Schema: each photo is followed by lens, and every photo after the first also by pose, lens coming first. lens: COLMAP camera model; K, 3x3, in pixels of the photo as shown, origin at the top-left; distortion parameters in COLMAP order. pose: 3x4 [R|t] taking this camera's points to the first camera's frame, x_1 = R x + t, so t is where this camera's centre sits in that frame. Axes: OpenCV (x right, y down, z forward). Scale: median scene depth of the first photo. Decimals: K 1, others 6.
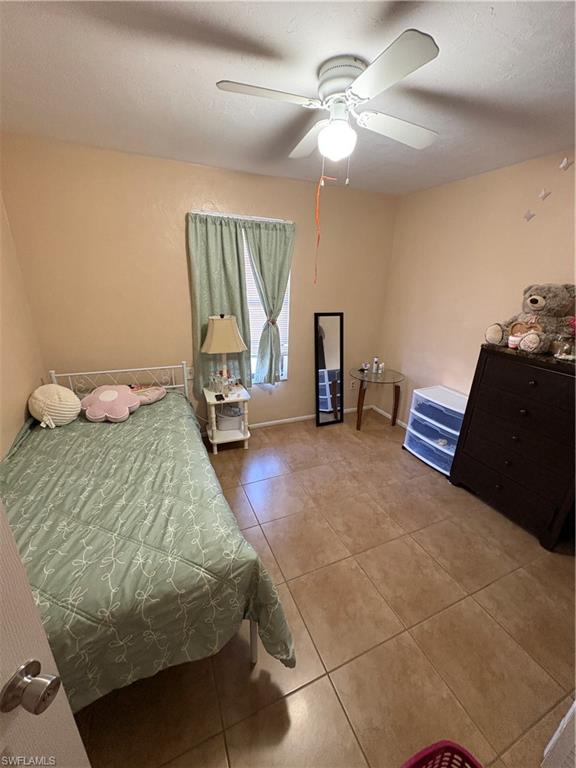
lens RADIAL K [[304.3, 0, 287.6], [0, 304.3, 387.8], [0, 0, 1]] dist [0.001088, 0.000130]
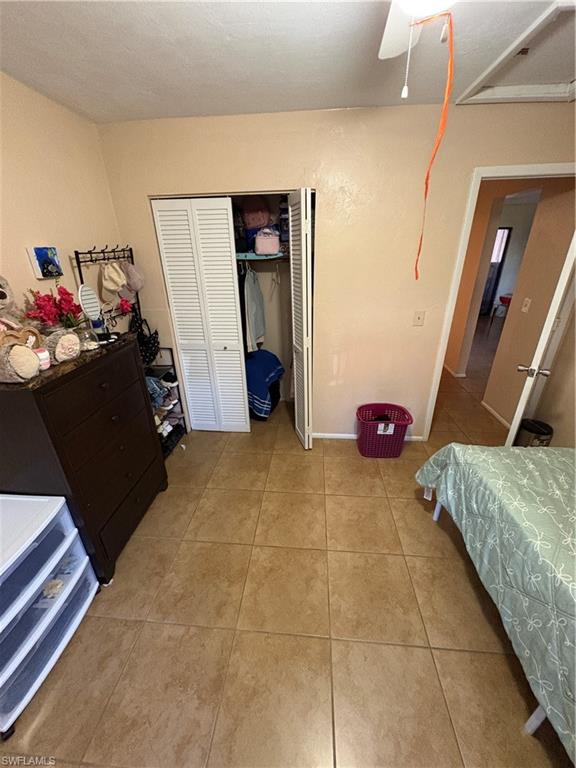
lens RADIAL K [[304.3, 0, 287.6], [0, 304.3, 383.4], [0, 0, 1]] dist [0.001088, 0.000130]
pose [[-0.881071, -0.206379, 0.425584, 0.019279], [0.148759, 0.733213, 0.663528, -0.465931], [-0.448982, 0.647924, -0.615312, 1.215964]]
